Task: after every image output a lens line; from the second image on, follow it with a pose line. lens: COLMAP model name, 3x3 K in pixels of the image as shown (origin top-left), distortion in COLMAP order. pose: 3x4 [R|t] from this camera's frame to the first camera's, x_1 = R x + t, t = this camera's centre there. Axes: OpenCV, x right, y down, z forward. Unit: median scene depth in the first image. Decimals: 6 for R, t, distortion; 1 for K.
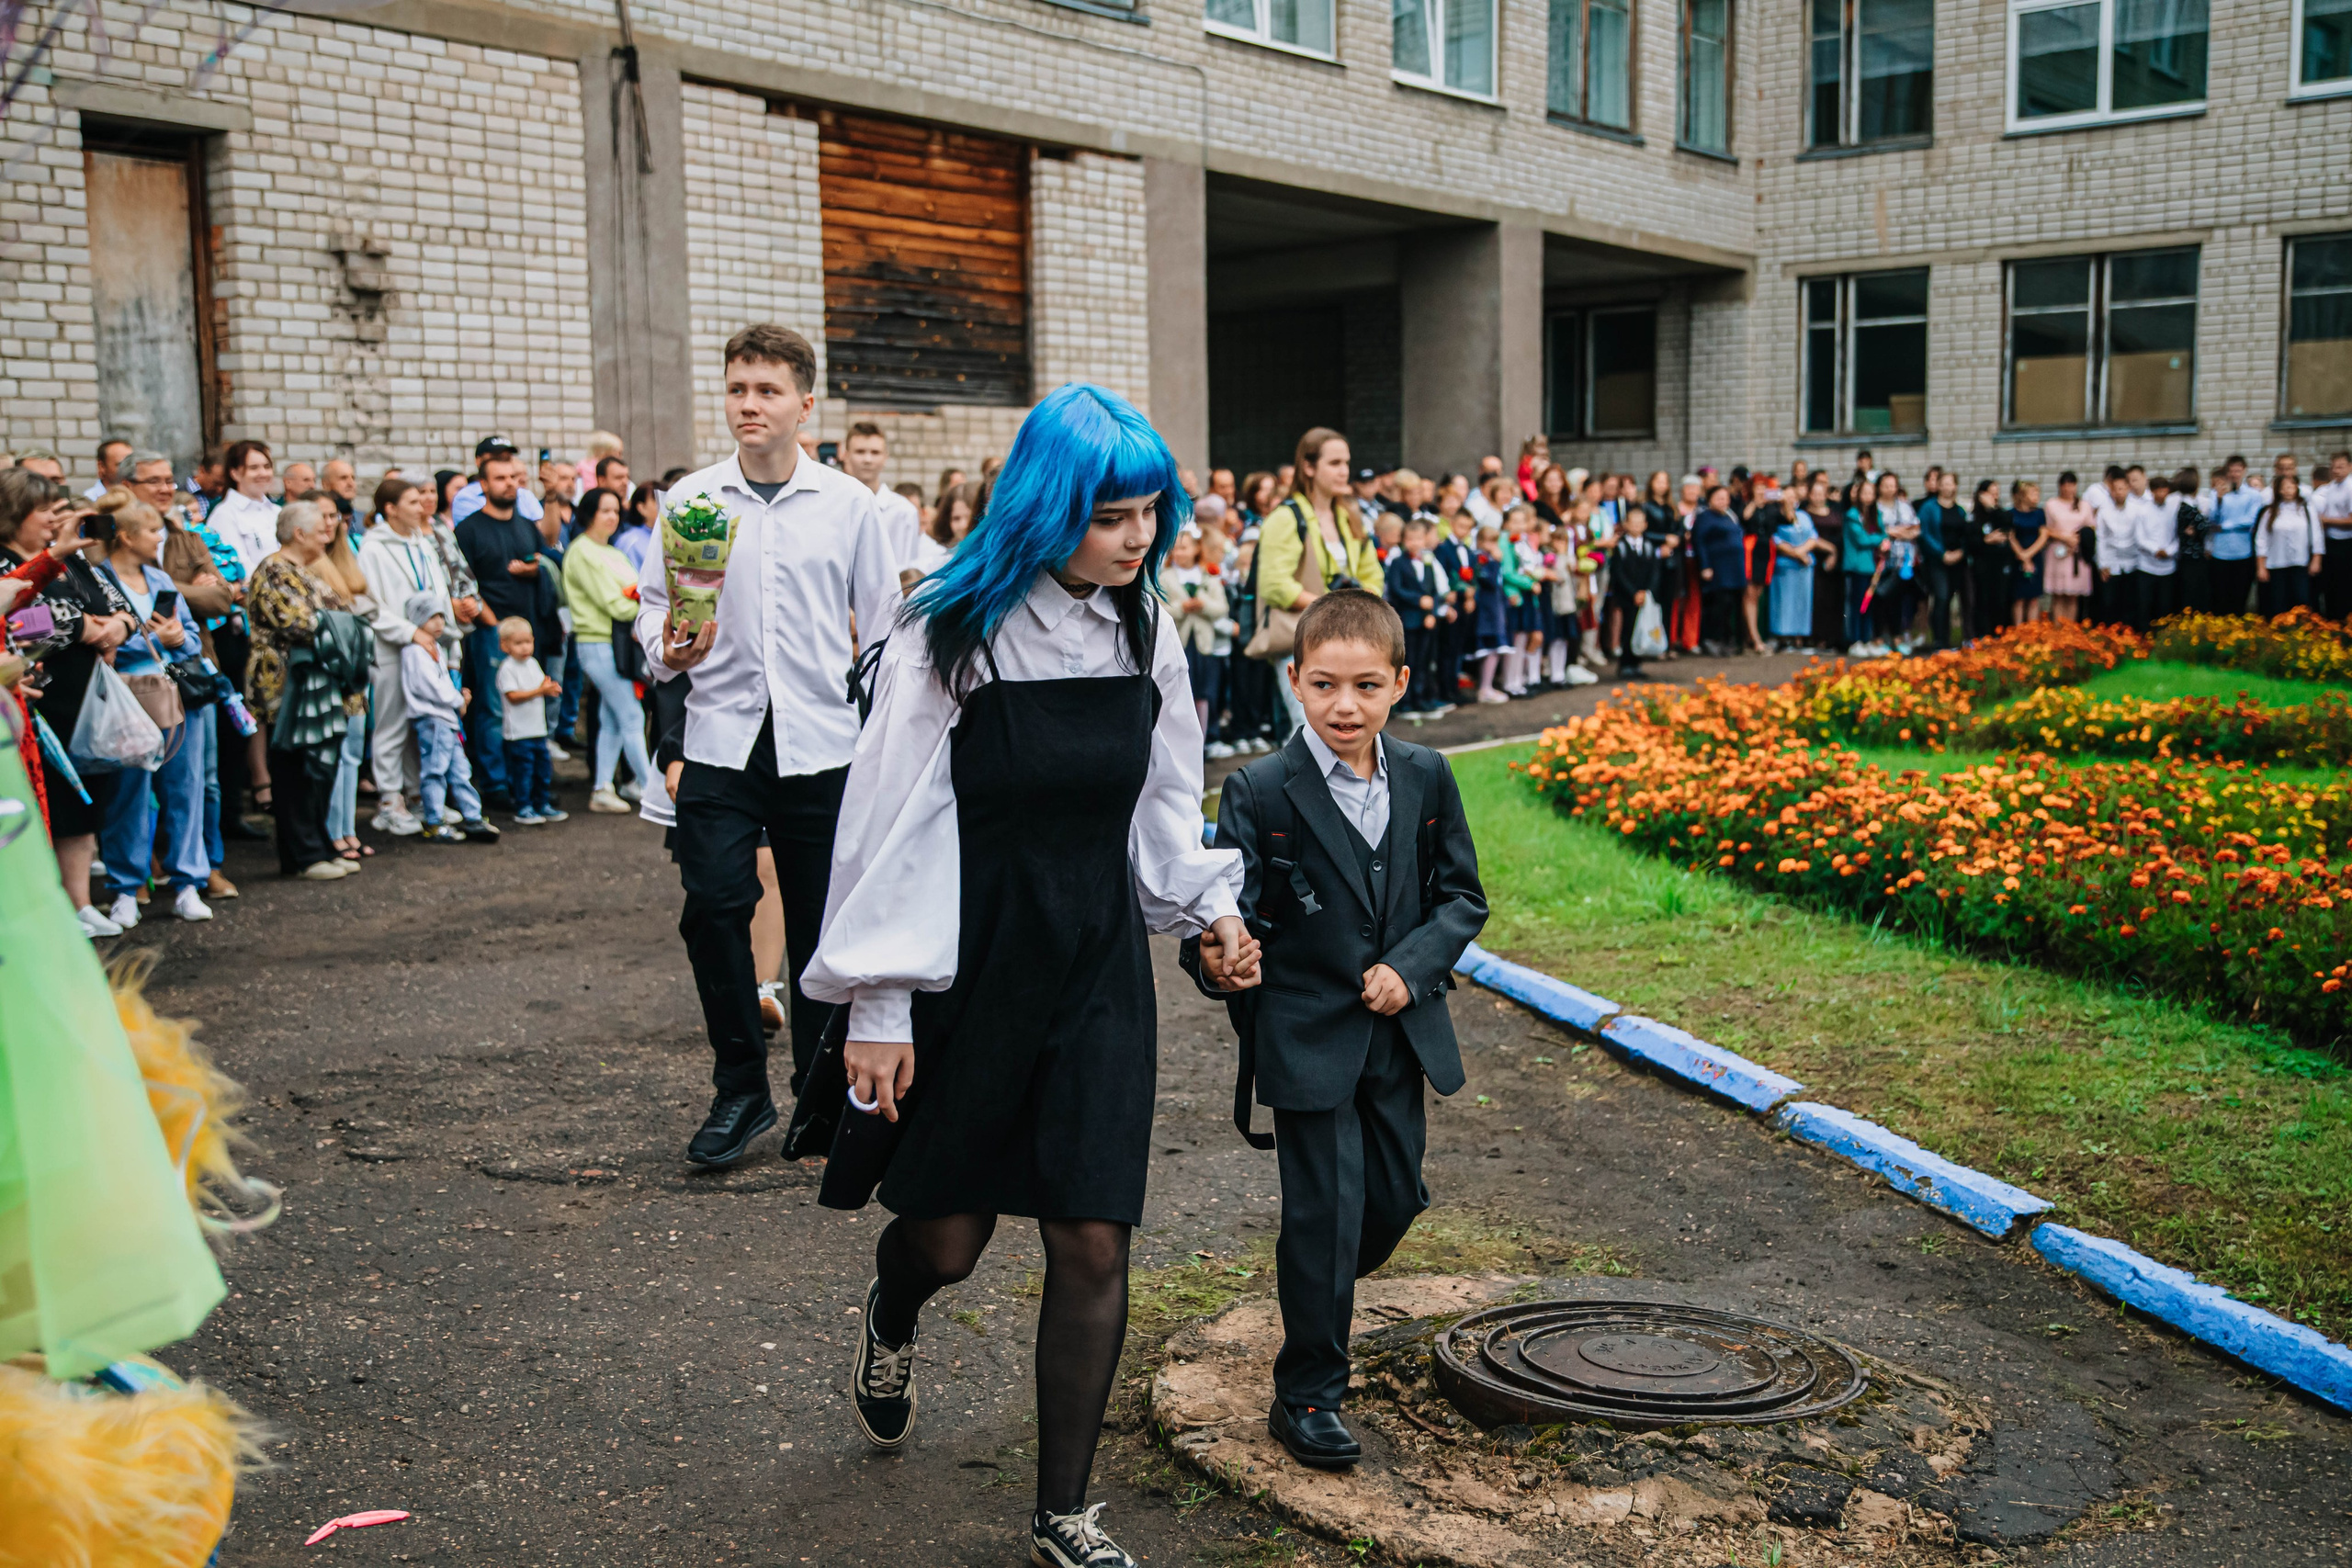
lens RADIAL K [[2558.8, 0, 1173.1], [0, 2558.8, 795.2], [0, 0, 1]] dist [0.038750, 0.000000]
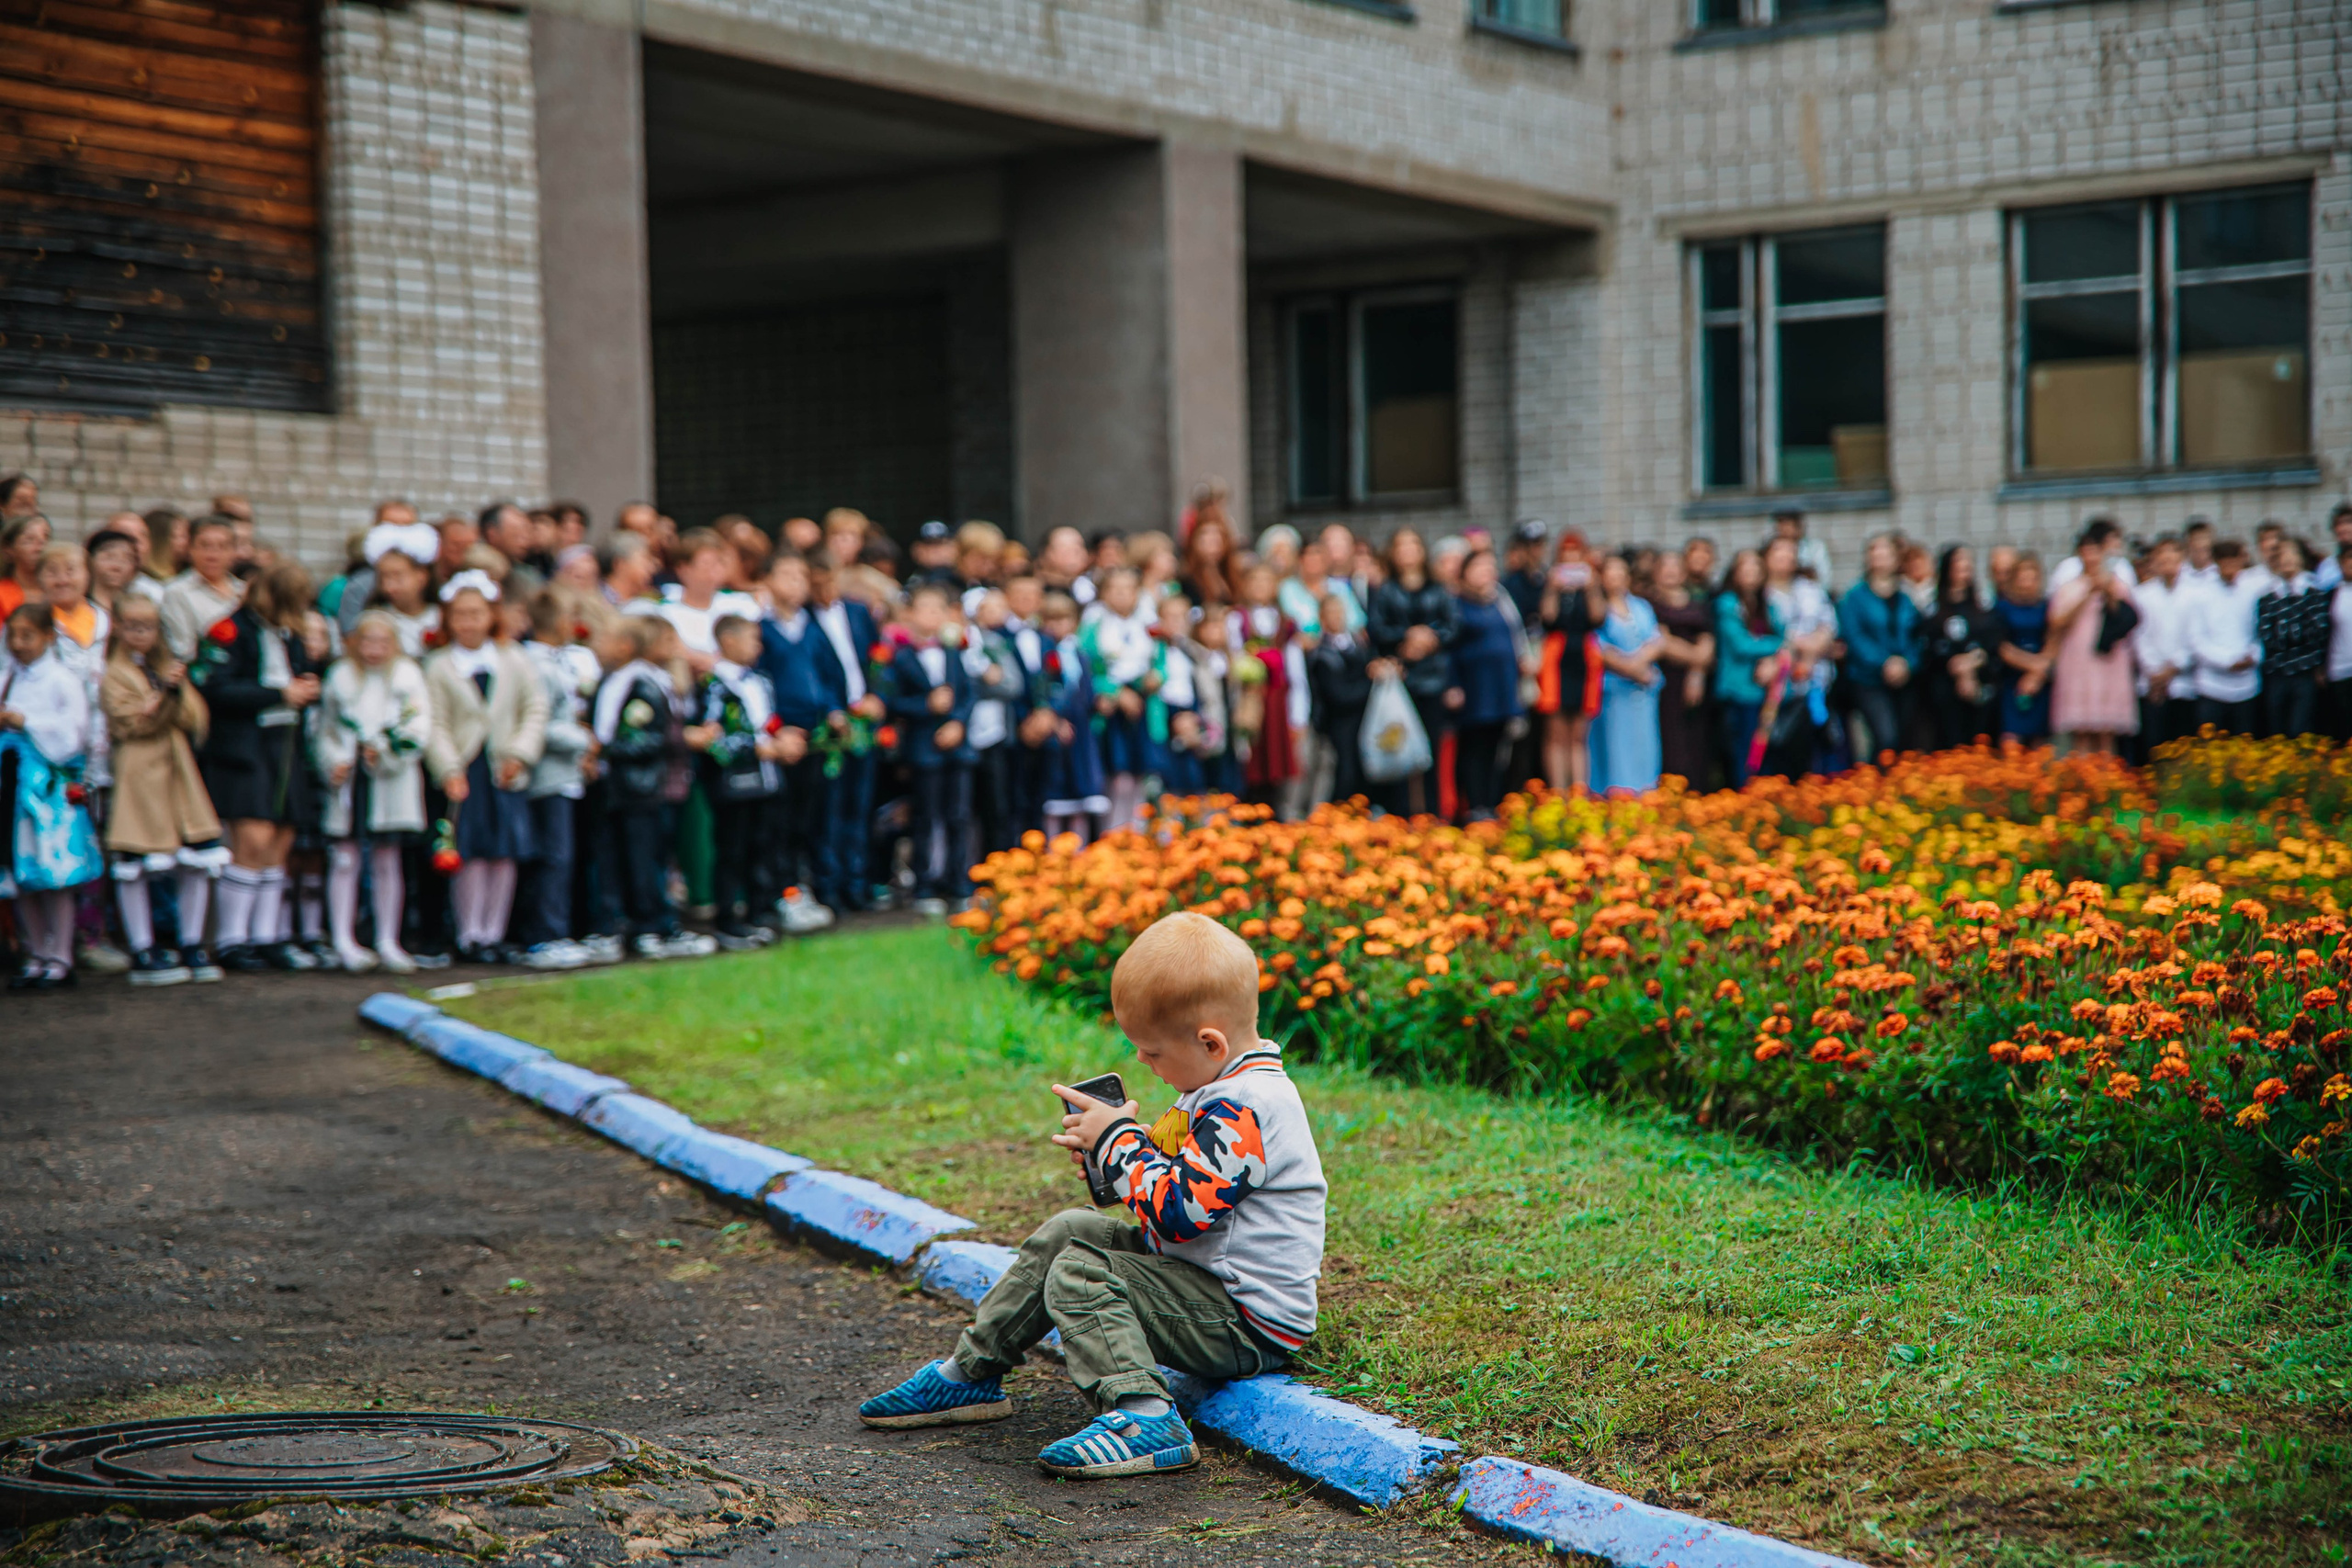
lens RADIAL K [[4357.5, 0, 1170.1], [0, 4357.5, 797.0], [0, 0, 1]] dist [0.239410, 0.000000]
pose [[0.996974, -0.008879, 0.077228, 0.059201], [0.015601, 0.996096, -0.086888, 0.028754], [-0.076155, 0.087830, 0.993220, -0.024835]]
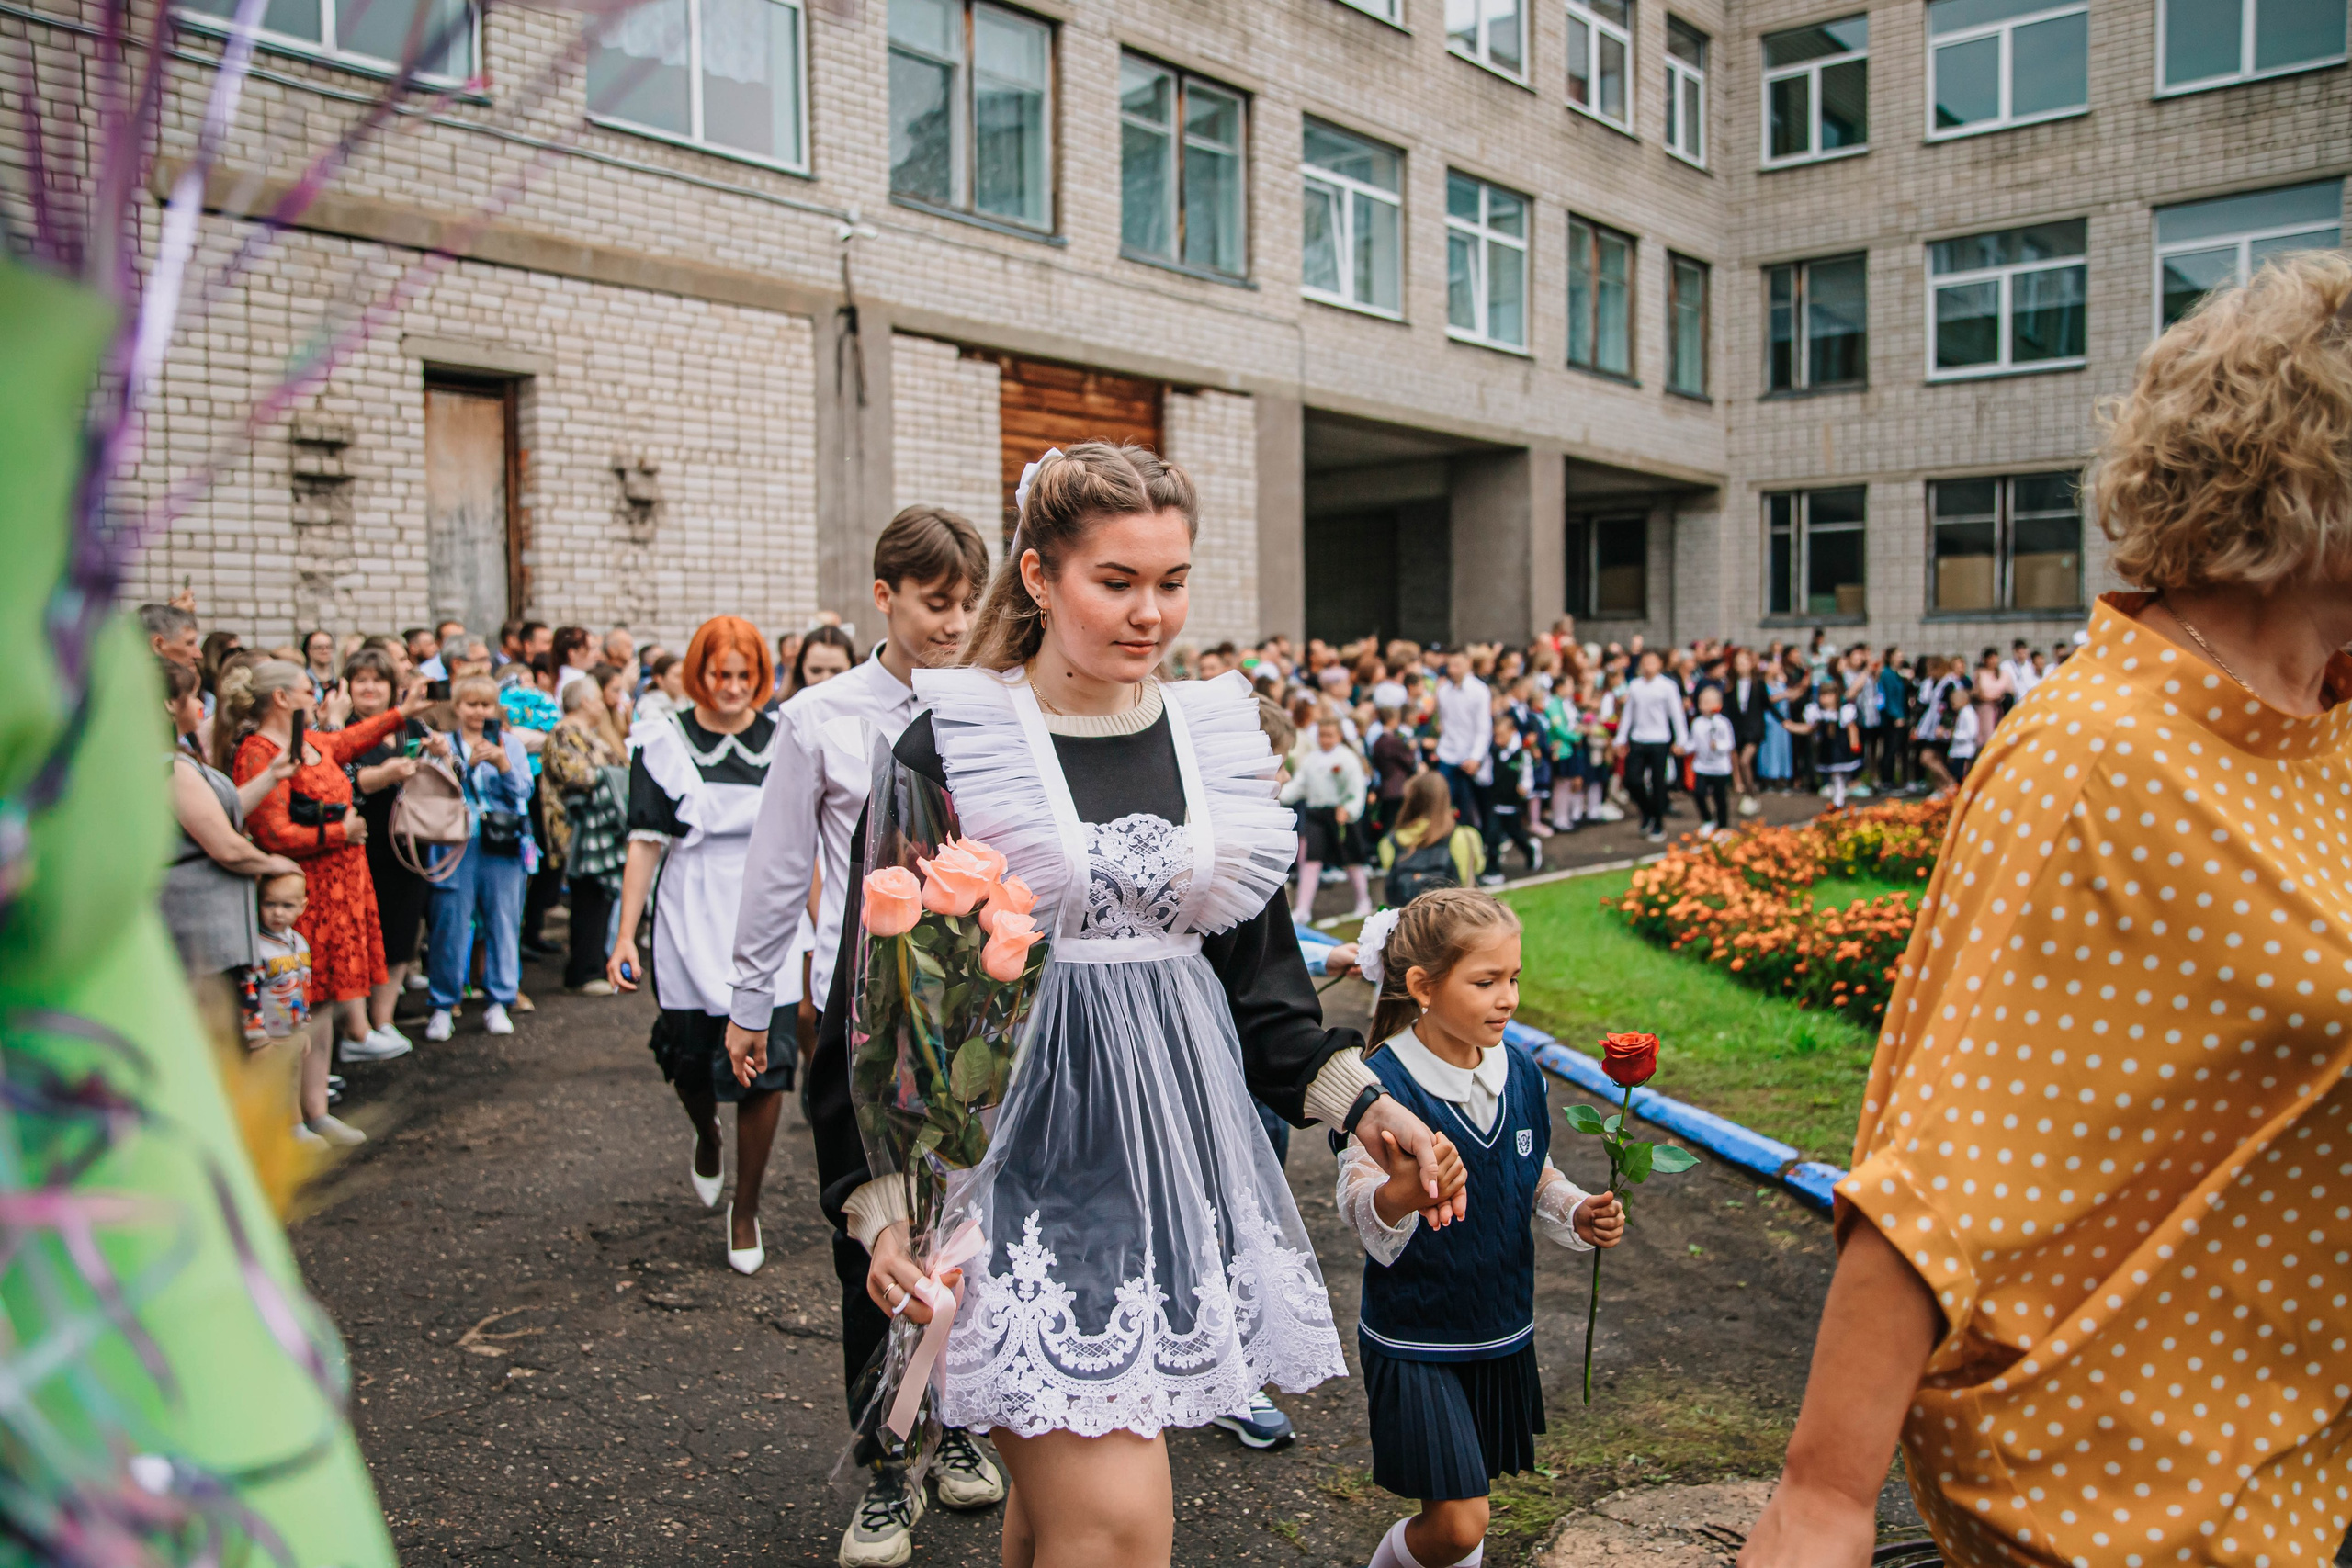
lens RADIAL K [[1986.2, 0, 1167.3], [0, 1986.2, 794.1], [0, 0, 1]] dist [-0.037479, 0.015262]
pose [[0.999460, 0.006109, -0.032285, -0.021732], [-0.007644, 0.998834, -0.047660, -0.008840], [0.031956, 0.047882, 0.998342, 0.048632]]
